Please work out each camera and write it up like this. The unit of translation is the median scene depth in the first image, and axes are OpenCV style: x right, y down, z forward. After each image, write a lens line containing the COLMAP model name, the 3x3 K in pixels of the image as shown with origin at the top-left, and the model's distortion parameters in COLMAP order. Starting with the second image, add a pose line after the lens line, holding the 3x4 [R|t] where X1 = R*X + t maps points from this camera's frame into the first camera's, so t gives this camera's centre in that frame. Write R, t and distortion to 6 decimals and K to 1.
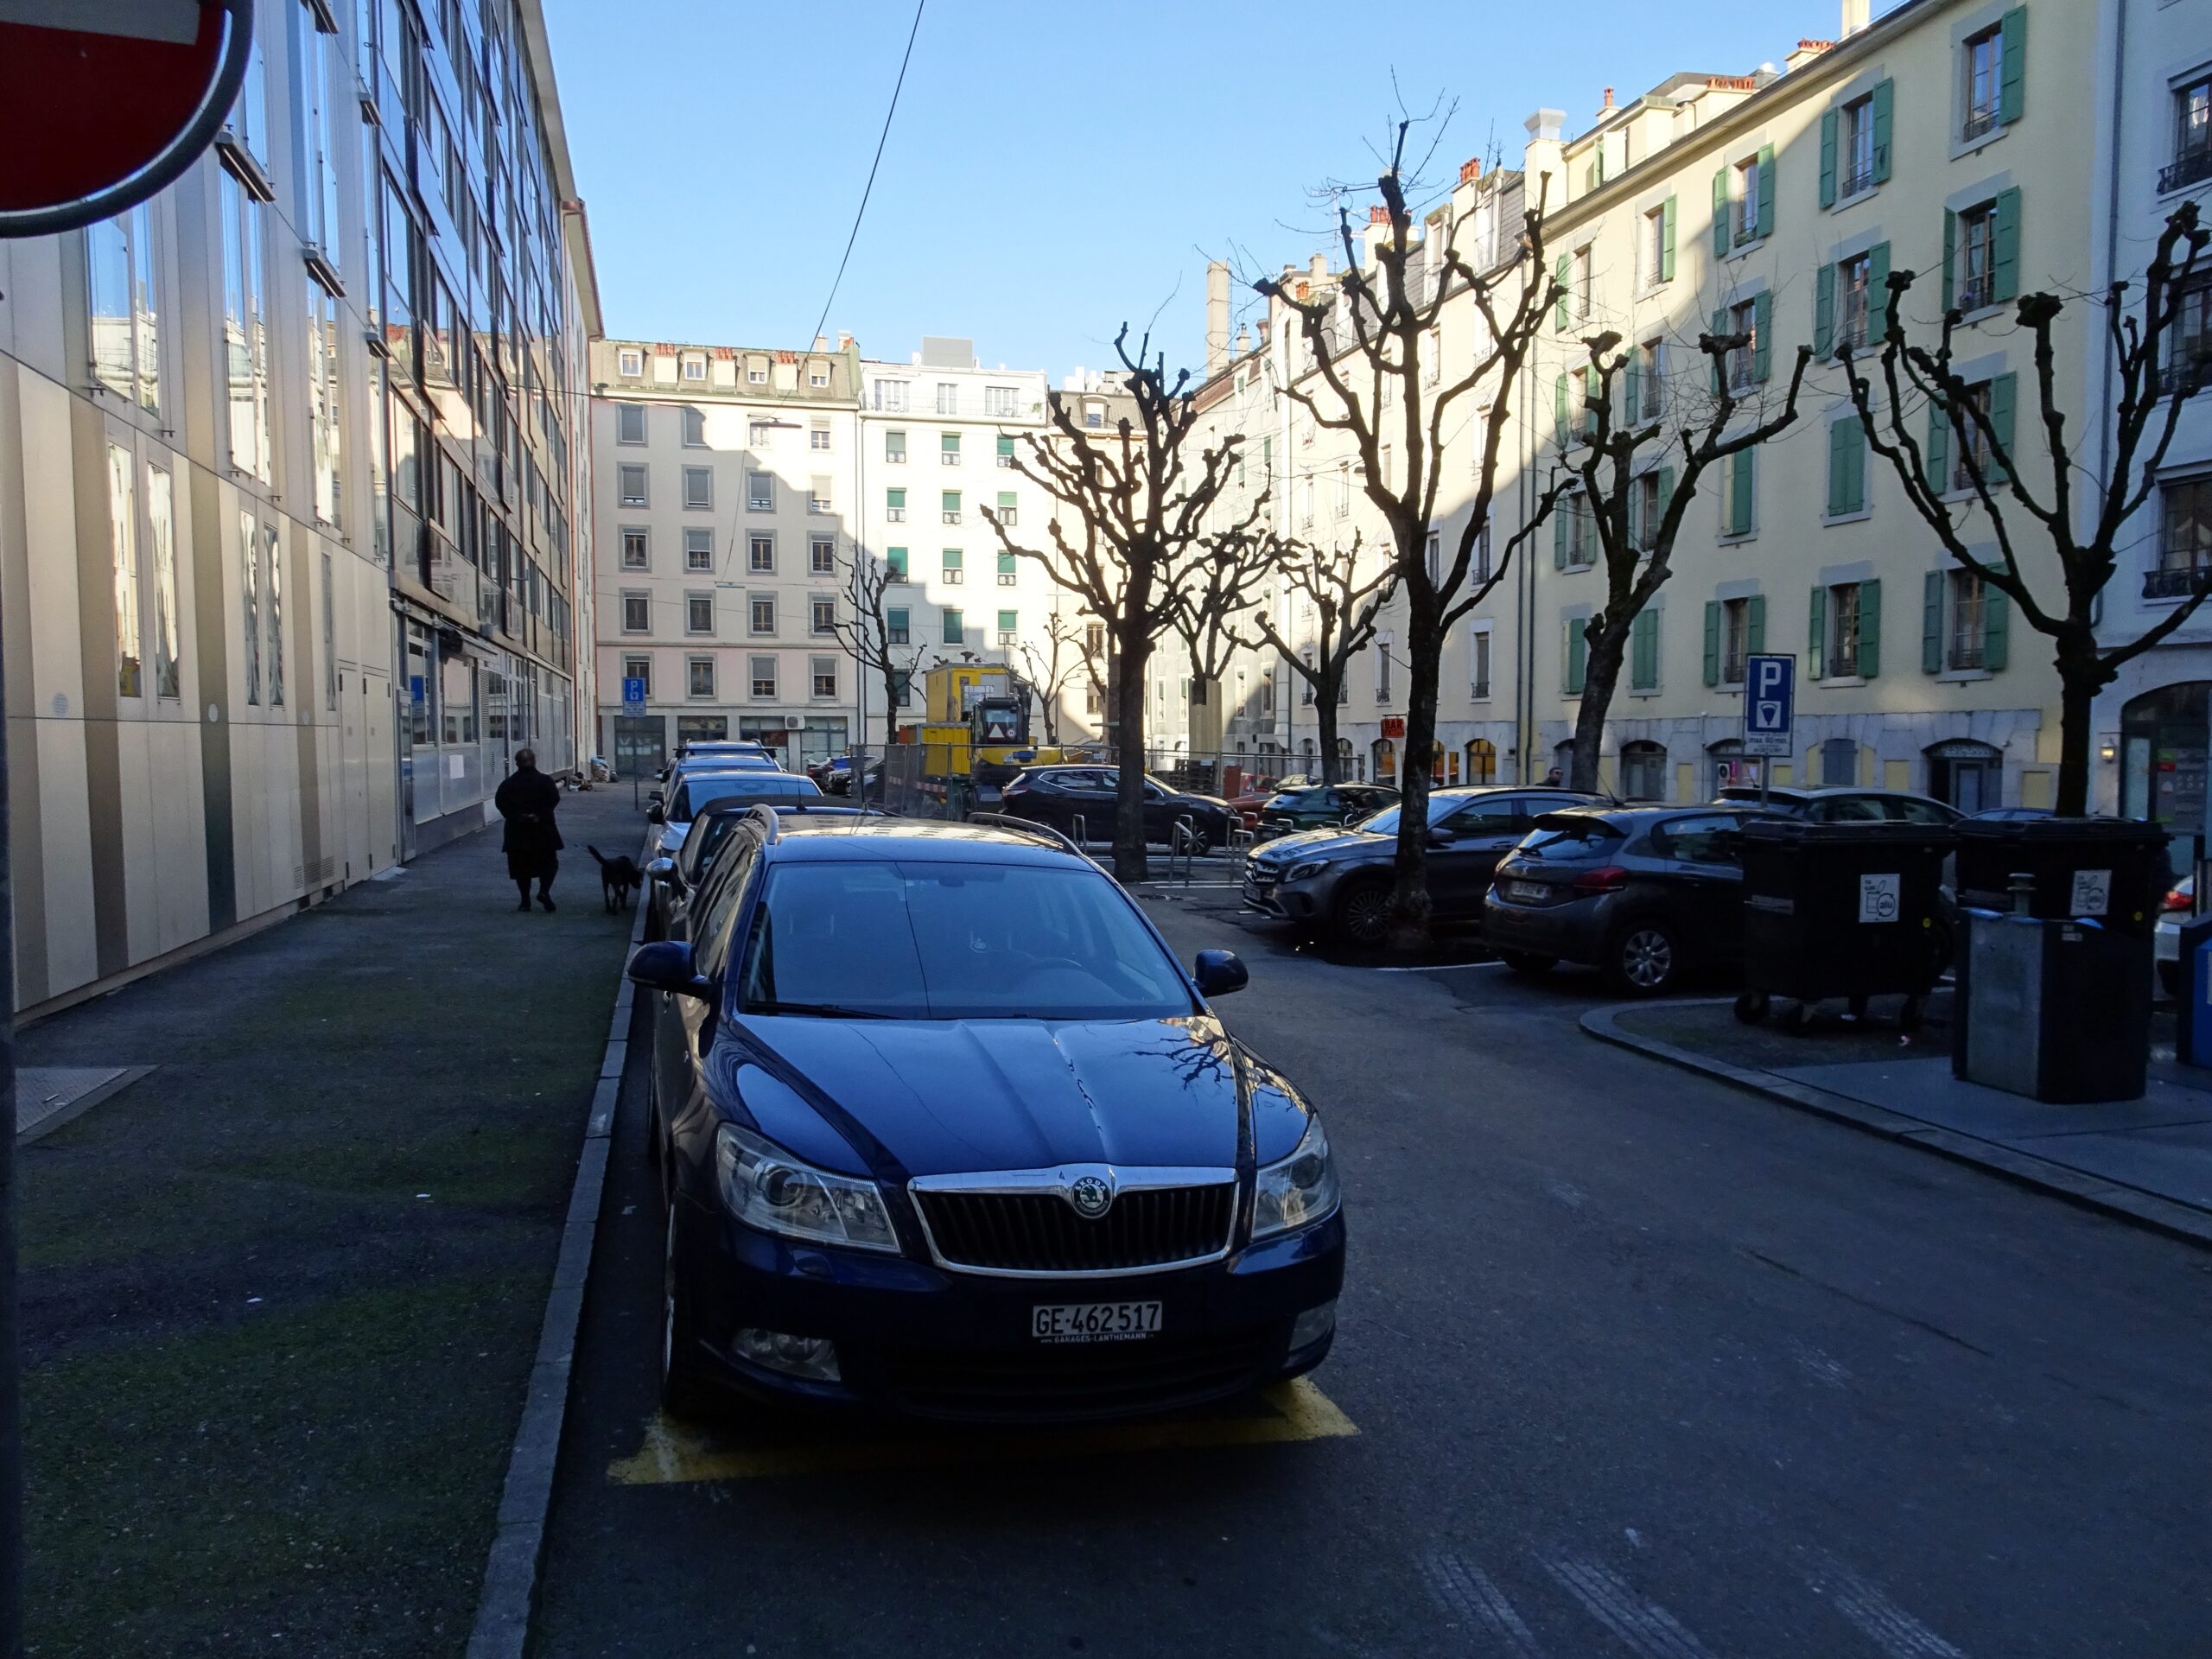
lens RADIAL K [[1570.0, 0, 1116.7], [0, 1570.0, 832.7], [0, 0, 1]] dist [0.014981, -0.006468]
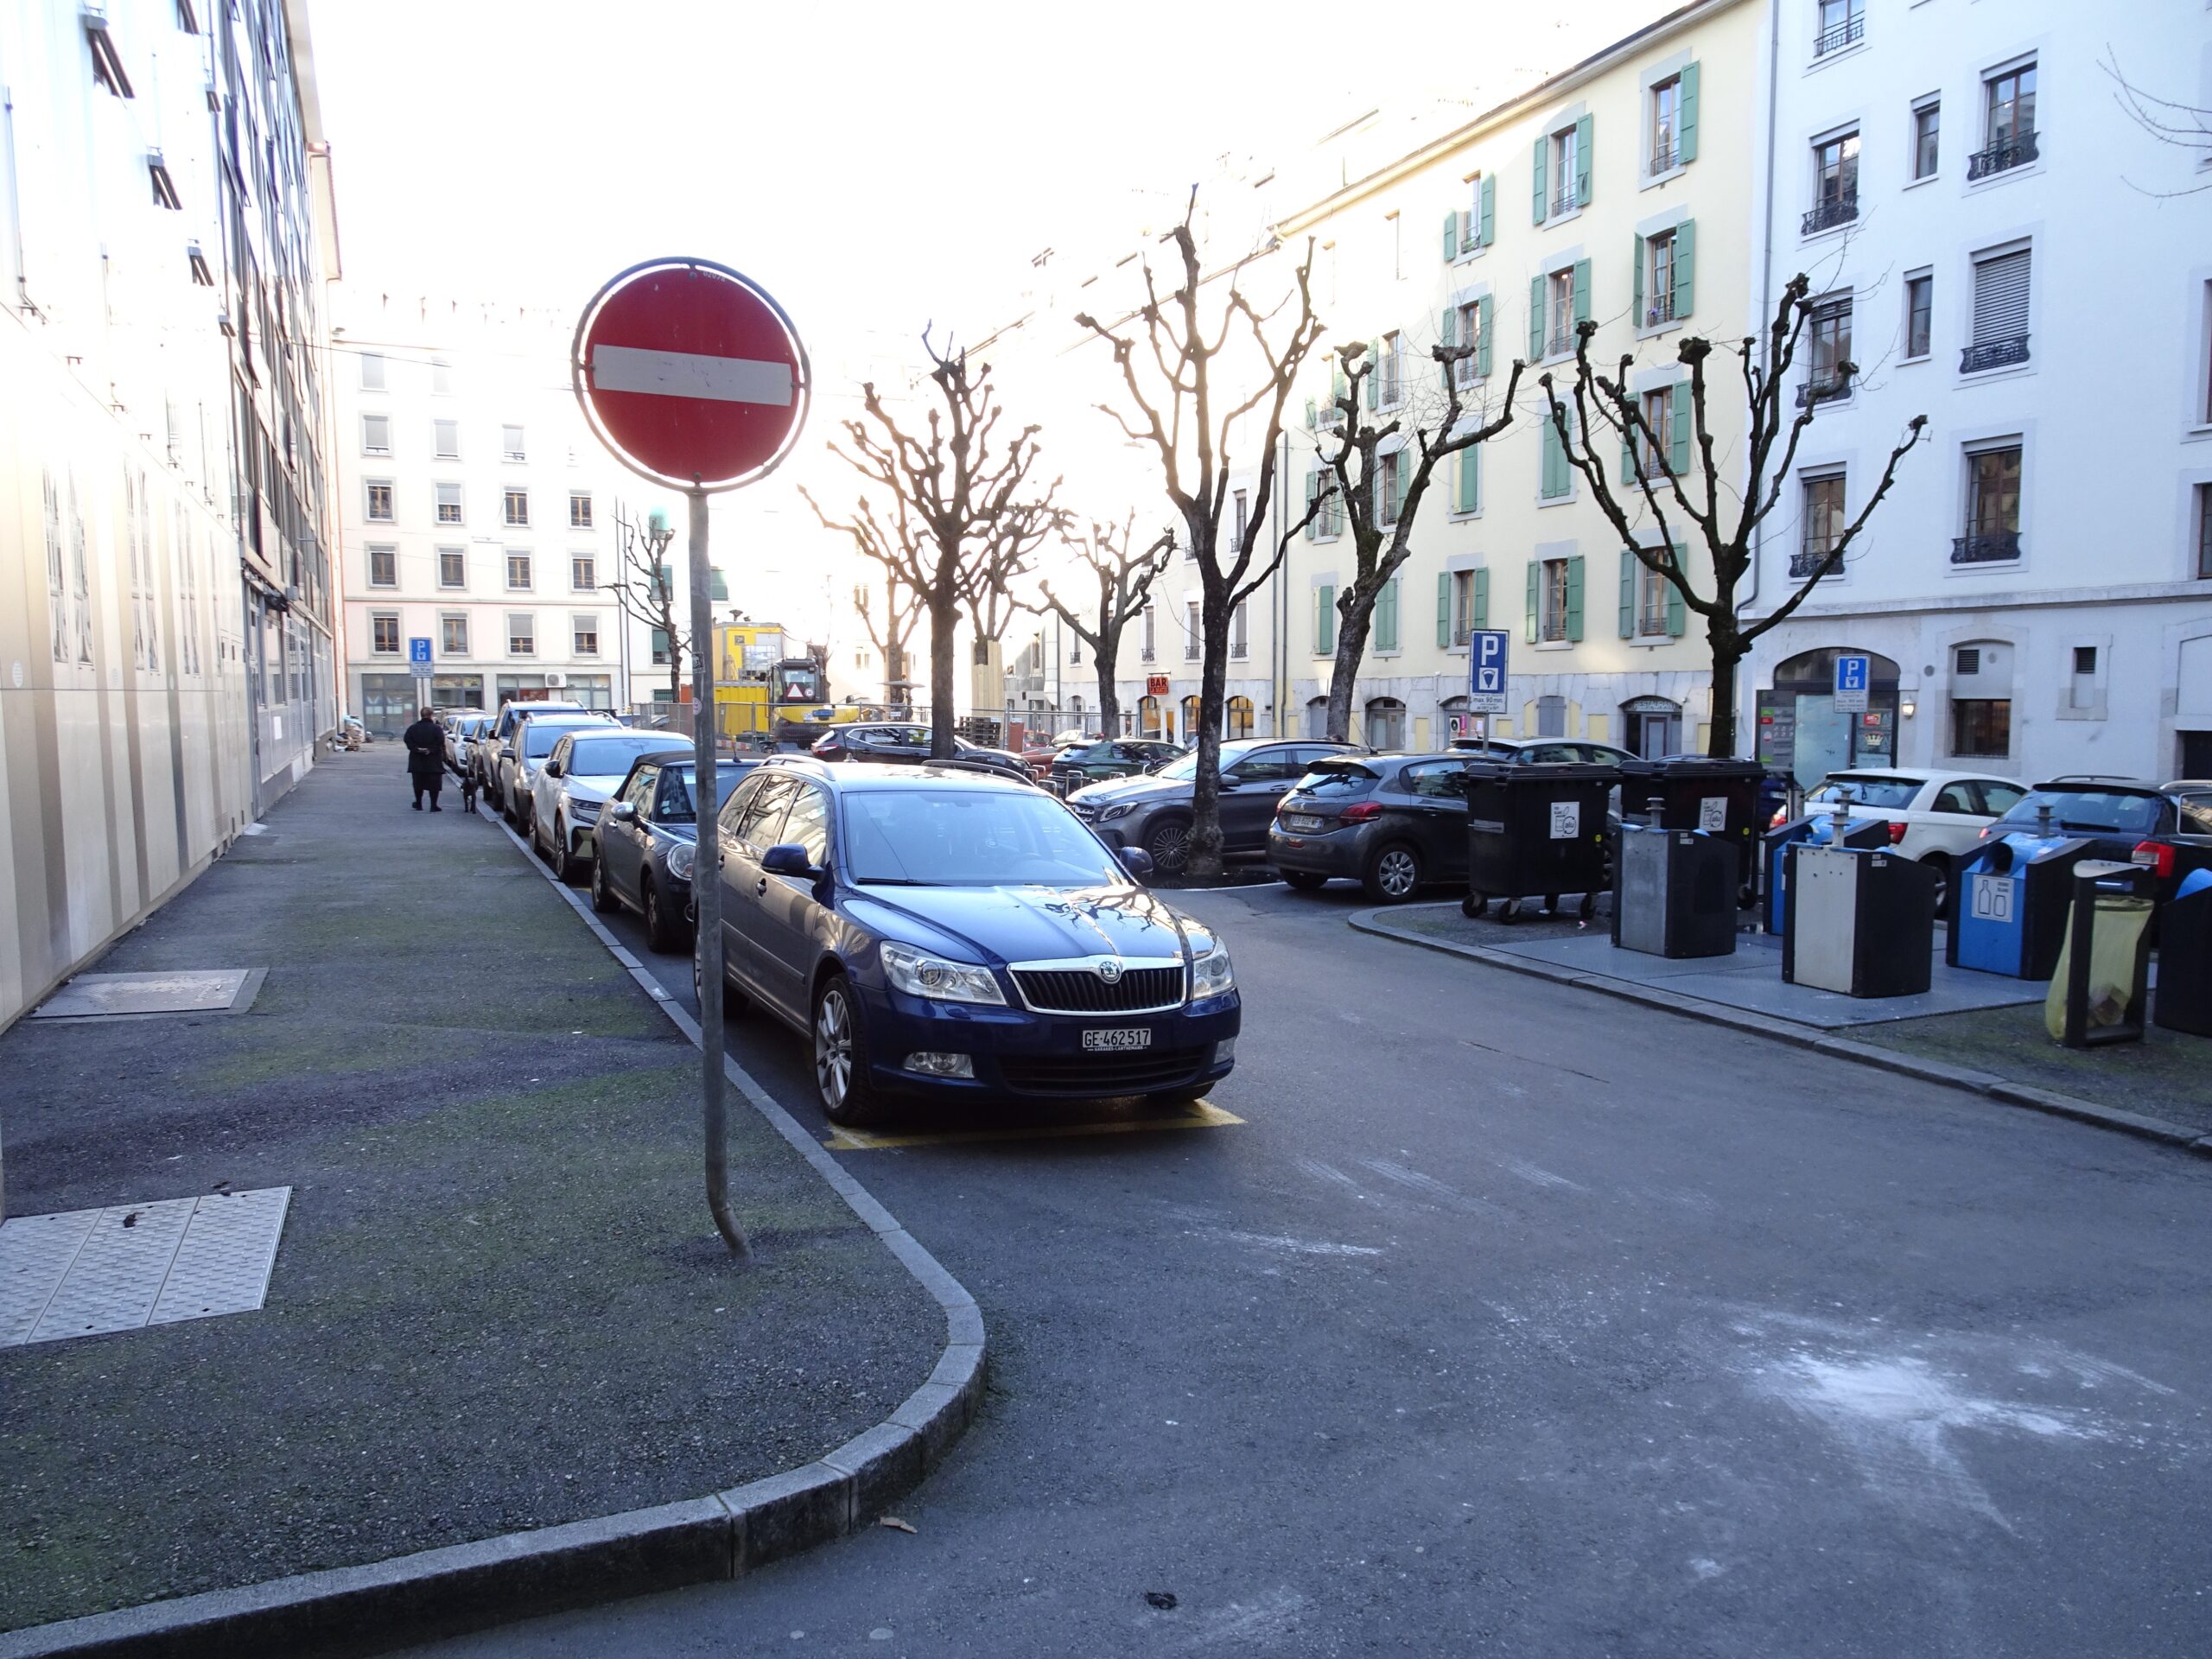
lens RADIAL K [[1570.0, 0, 1098.7], [0, 1570.0, 834.3], [0, 0, 1]] dist [0.014981, -0.006468]
pose [[0.989437, -0.016179, 0.144057, -0.058600], [0.011973, 0.999478, 0.030012, 0.005058], [-0.144468, -0.027970, 0.989114, -0.154624]]
